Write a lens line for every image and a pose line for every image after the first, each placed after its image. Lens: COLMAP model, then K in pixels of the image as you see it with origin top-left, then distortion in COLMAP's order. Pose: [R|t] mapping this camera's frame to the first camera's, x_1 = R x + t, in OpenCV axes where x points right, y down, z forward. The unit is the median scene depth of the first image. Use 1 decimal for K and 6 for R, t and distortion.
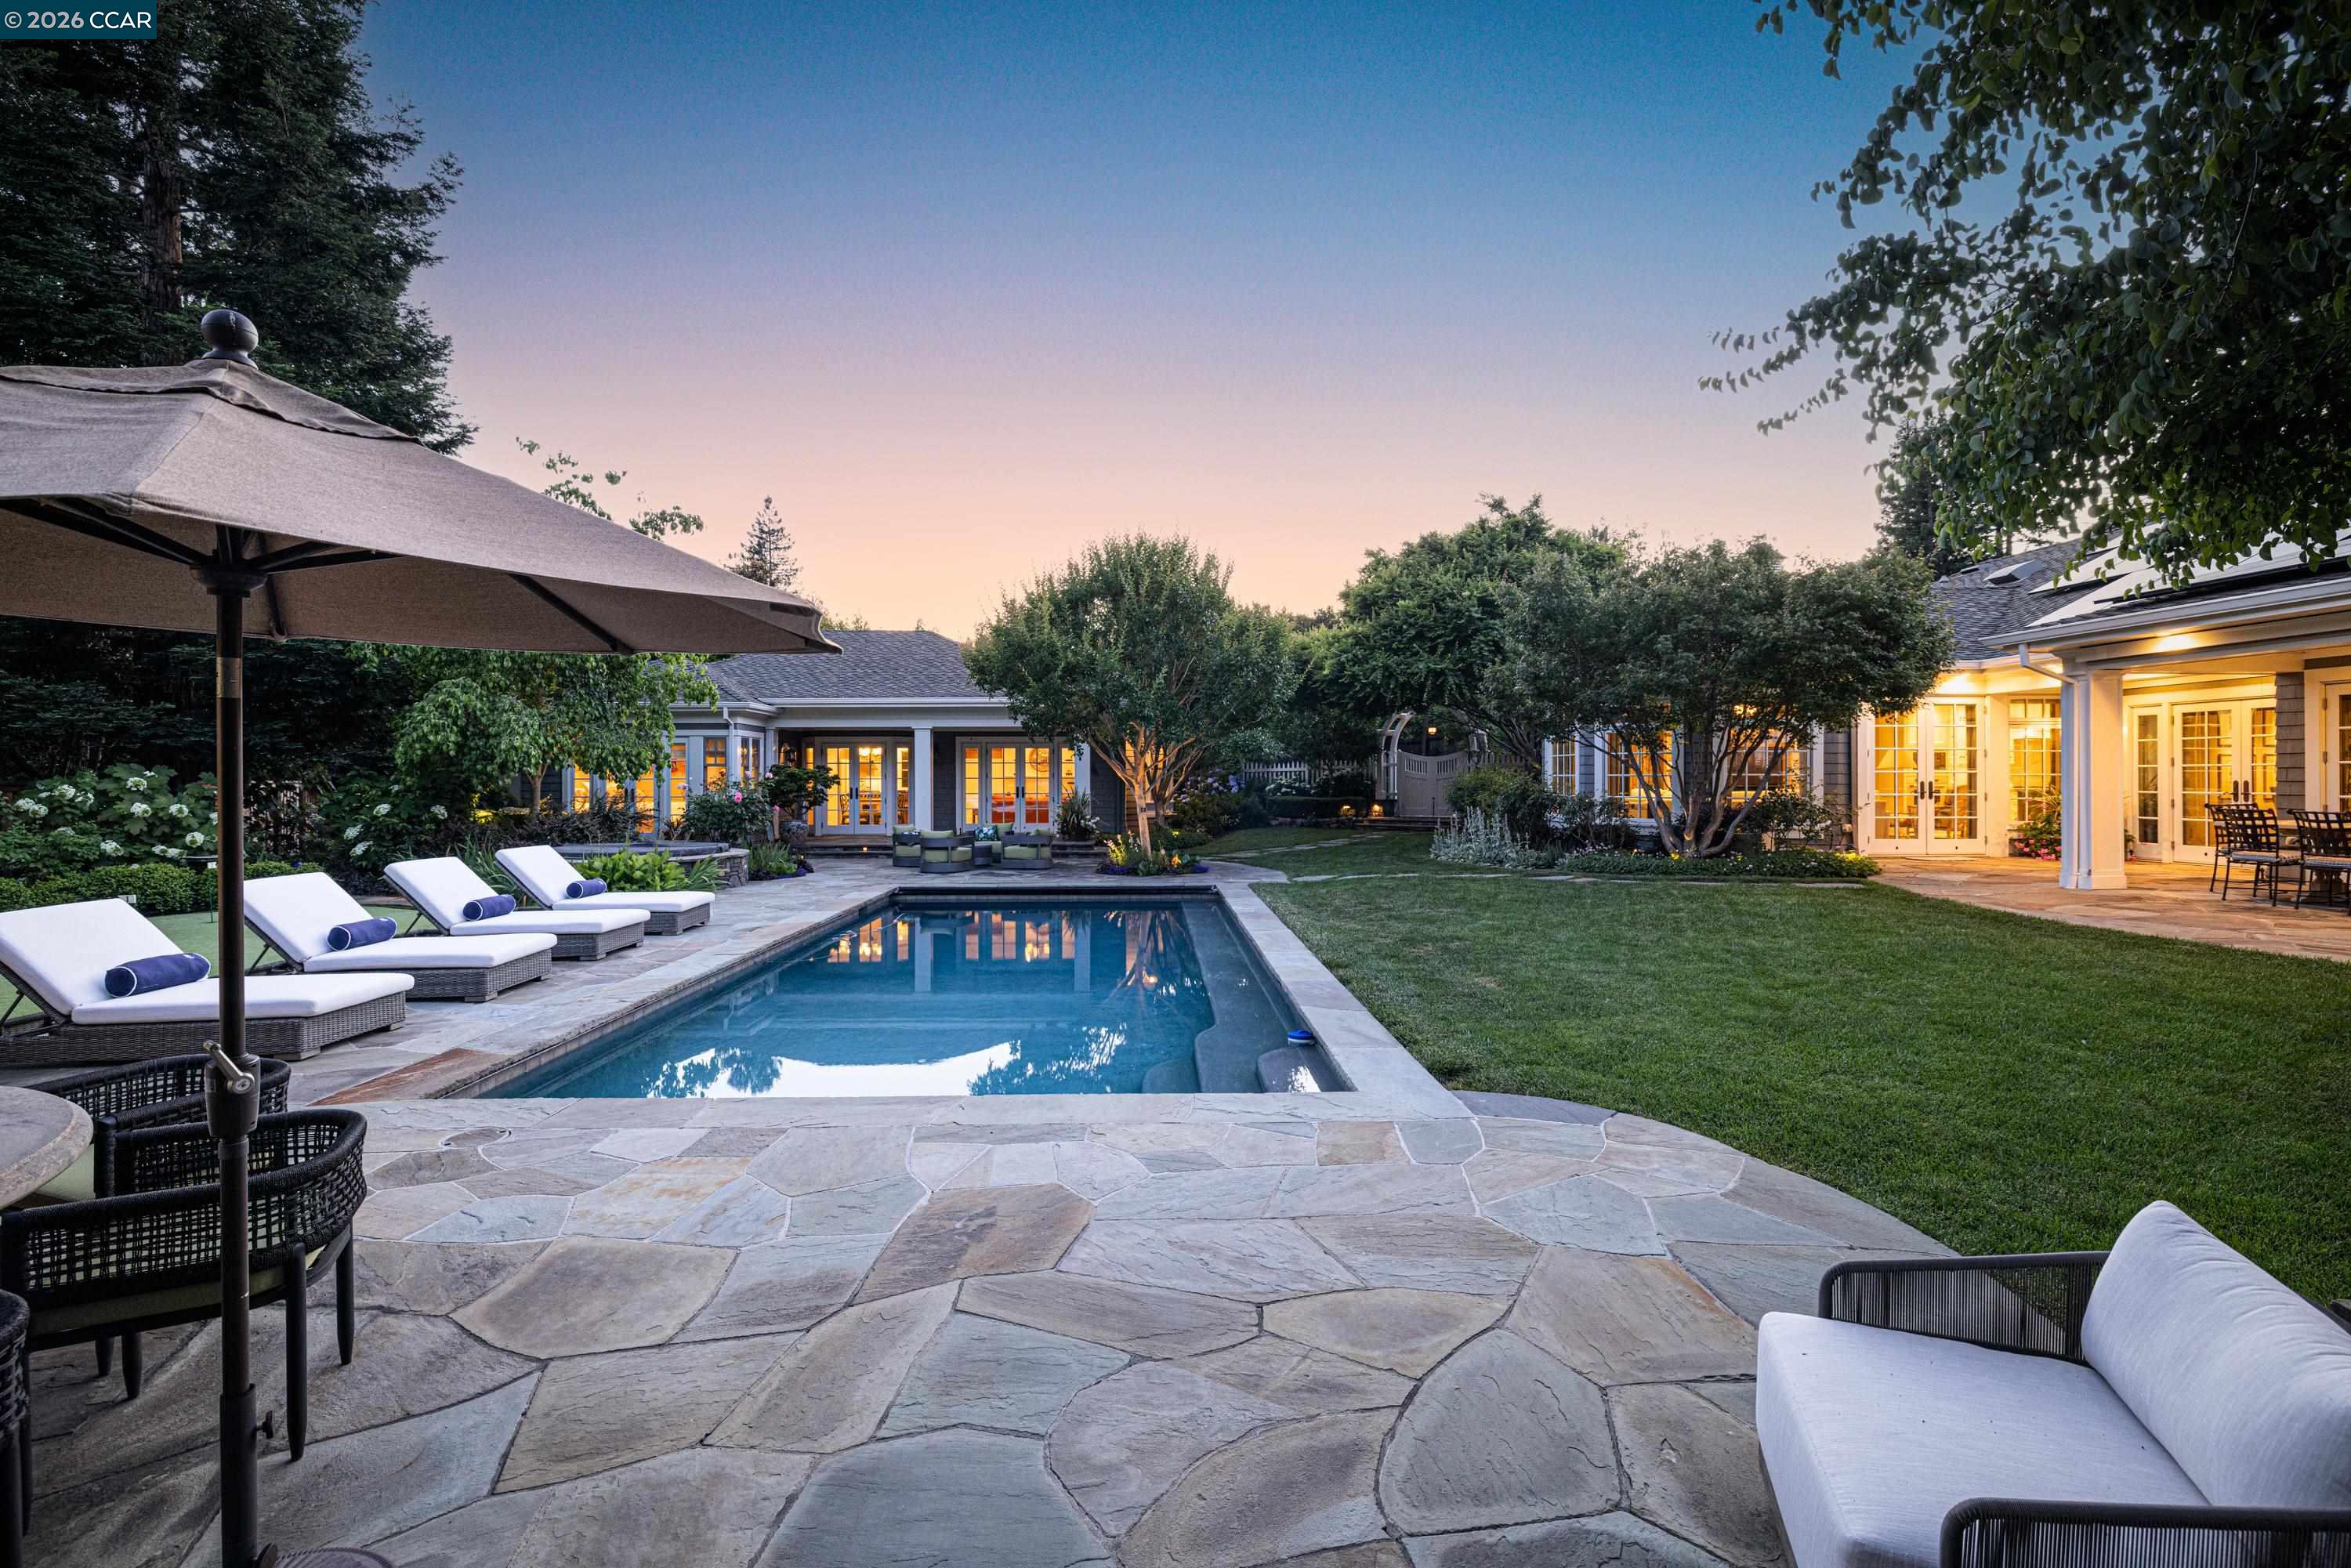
lens RADIAL K [[1083.2, 0, 1188.1], [0, 1083.2, 769.3], [0, 0, 1]] dist [0.001960, 0.000313]
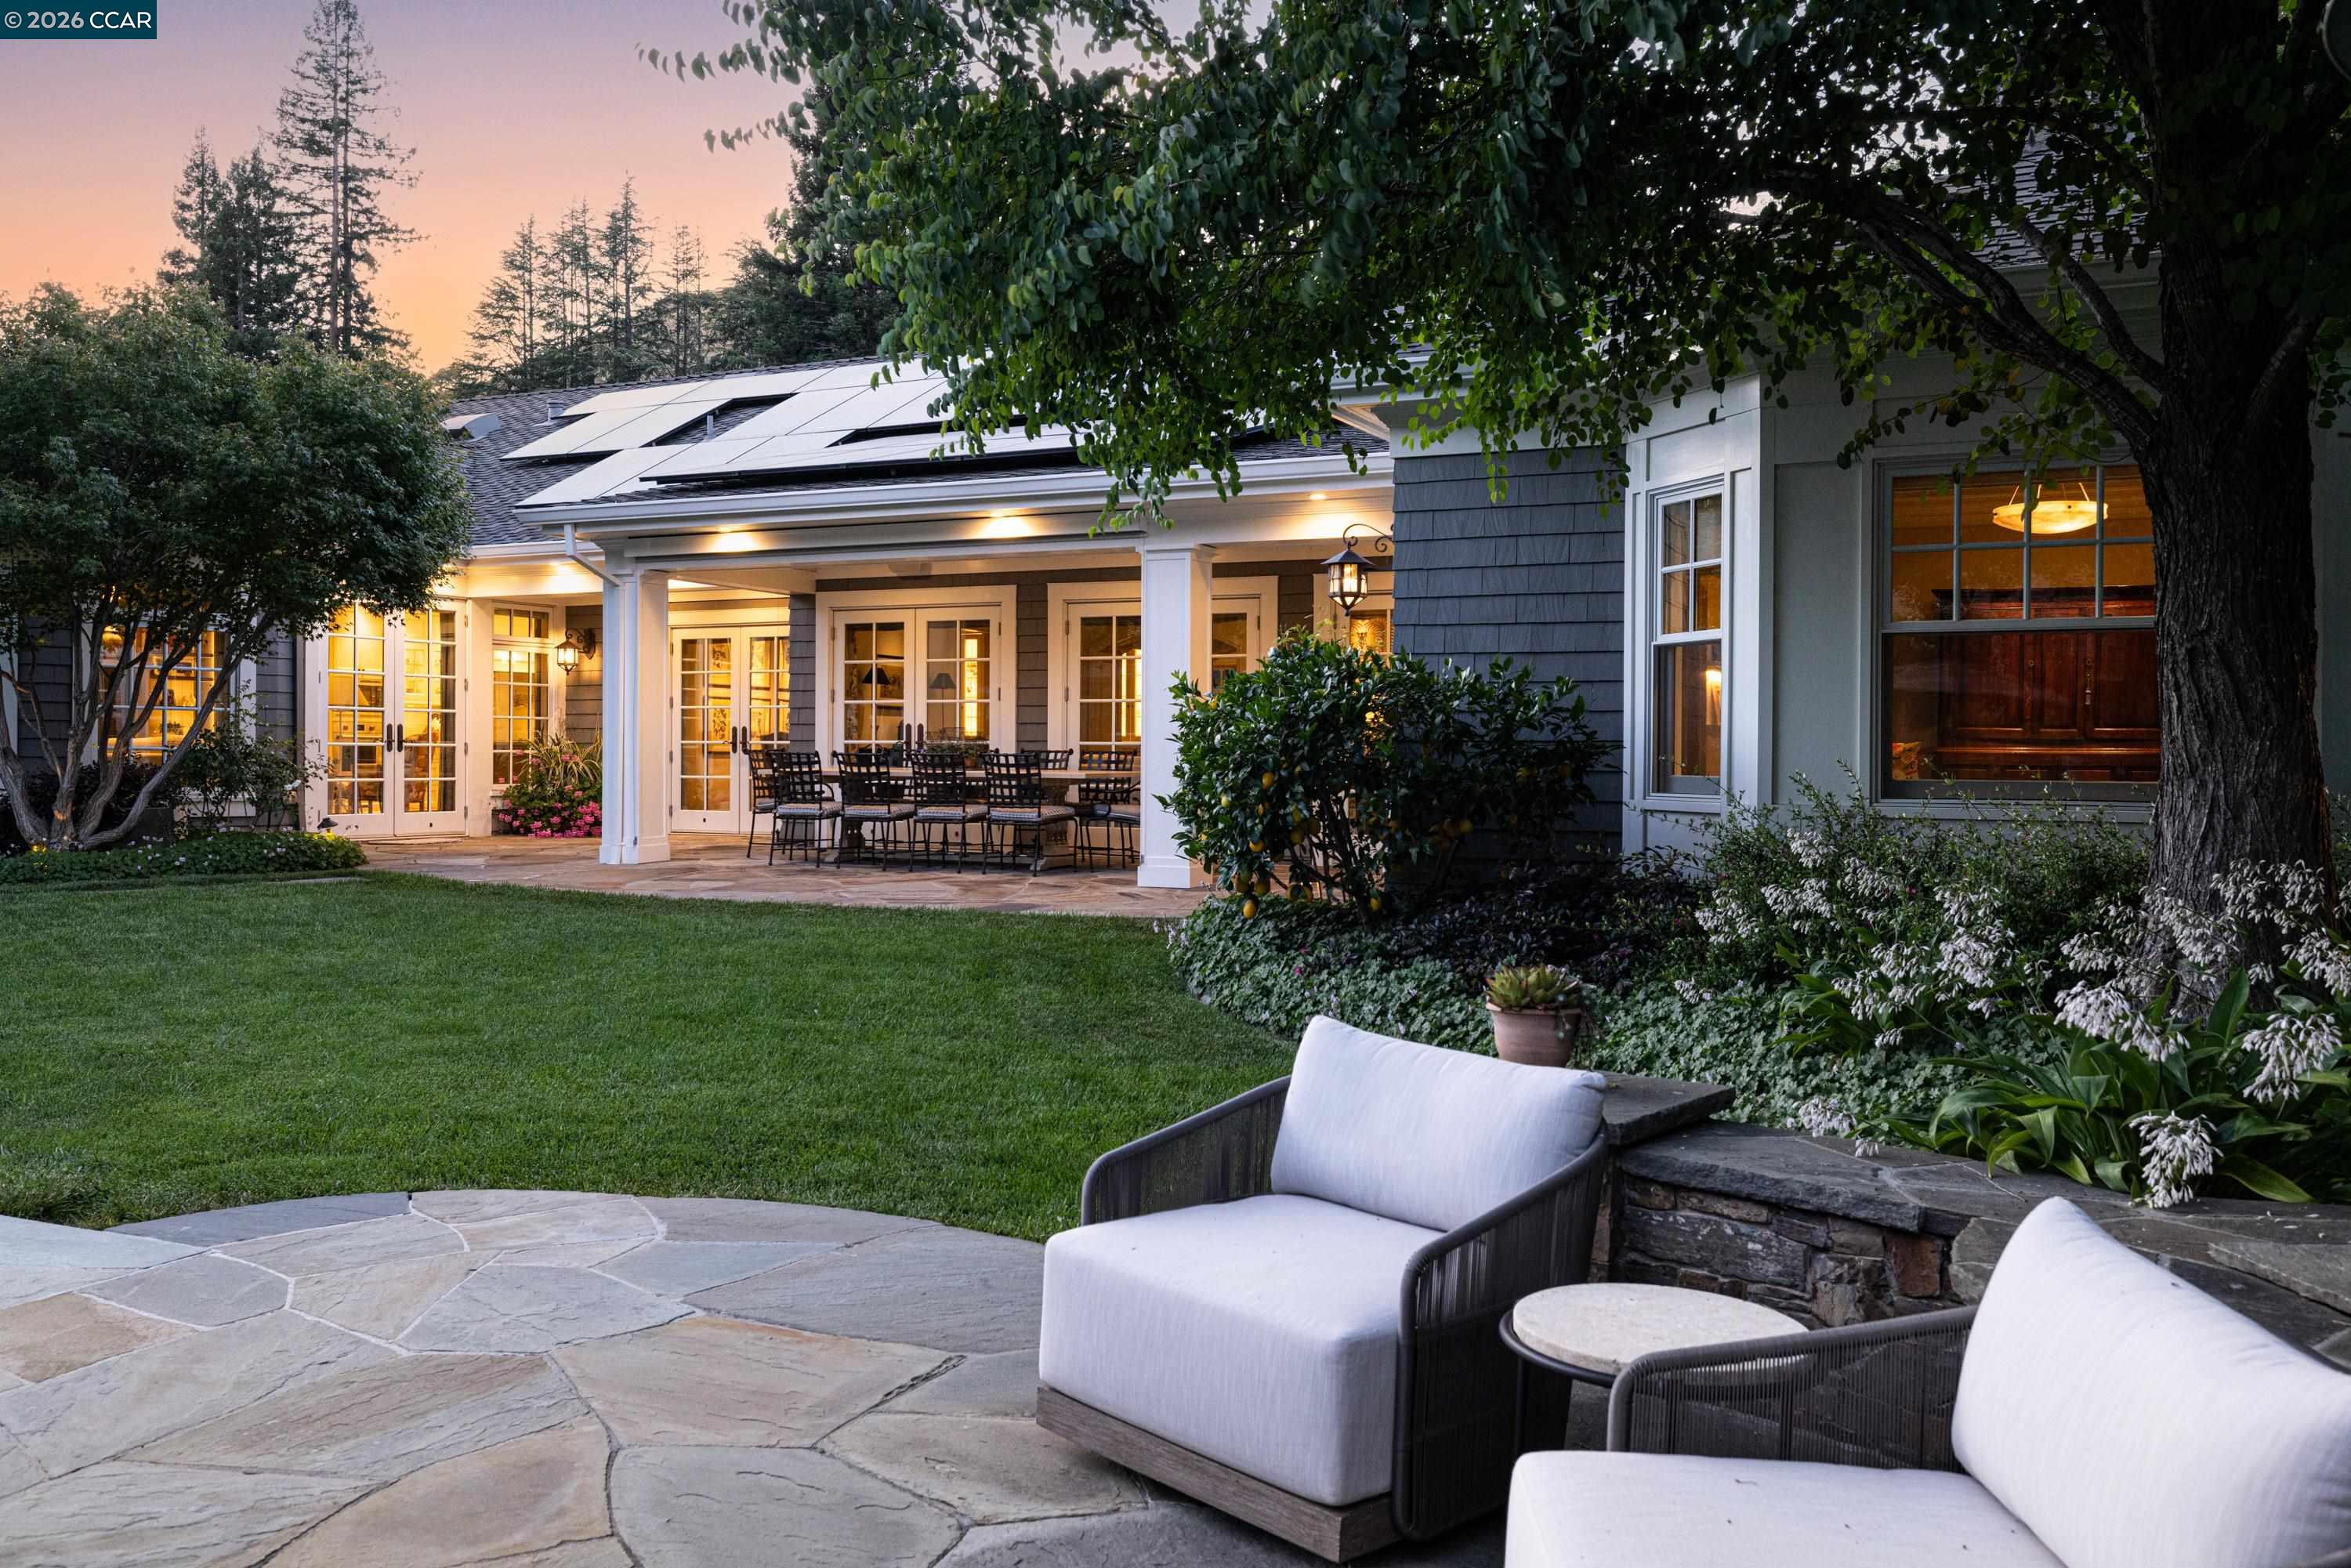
lens RADIAL K [[1934.1, 0, 1175.9], [0, 1934.1, 777.2], [0, 0, 1]] dist [0.007910, -0.001060]
pose [[0.456573, -0.005139, 0.889671, -0.179741], [-0.009817, 0.999893, 0.010813, 0.032582], [-0.889632, -0.013671, 0.456473, 0.060603]]
